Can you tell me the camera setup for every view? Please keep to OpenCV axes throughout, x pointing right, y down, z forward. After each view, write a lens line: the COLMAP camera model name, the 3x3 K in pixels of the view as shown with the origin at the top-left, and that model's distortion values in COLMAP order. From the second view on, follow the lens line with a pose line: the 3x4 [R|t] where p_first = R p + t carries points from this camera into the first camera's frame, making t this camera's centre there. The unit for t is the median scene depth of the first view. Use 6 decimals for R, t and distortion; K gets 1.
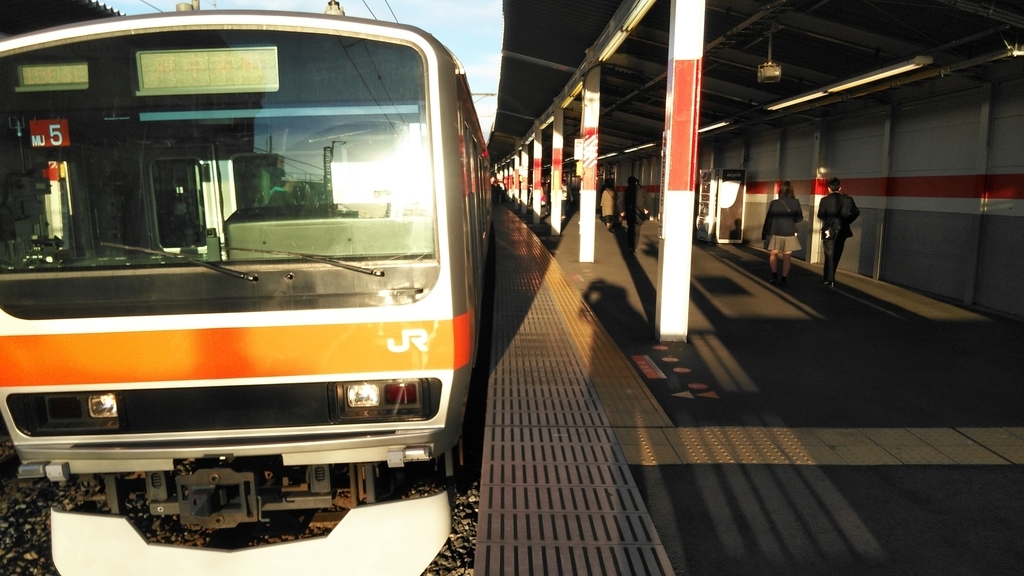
lens RADIAL K [[770.6, 0, 510.5], [0, 770.6, 289.2], [0, 0, 1]] dist [-0.008737, -0.006403]
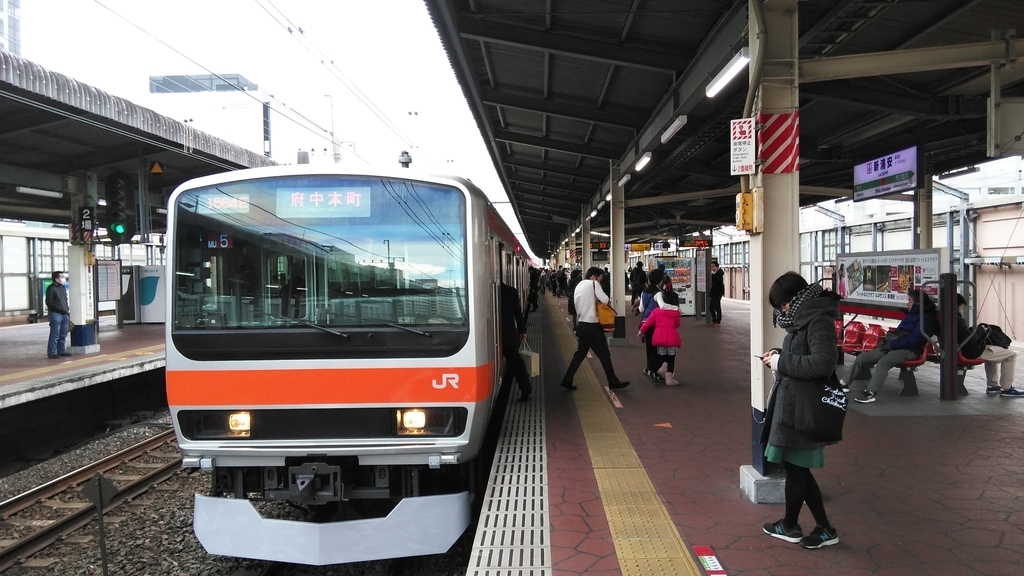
lens RADIAL K [[759.7, 0, 511.9], [0, 759.7, 288.3], [0, 0, 1]] dist [0.004404, -0.012487]
pose [[0.998504, 0.021891, -0.050115, 0.064456], [-0.027524, 0.993028, -0.114617, 0.052233], [0.047256, 0.115825, 0.992145, -0.473727]]
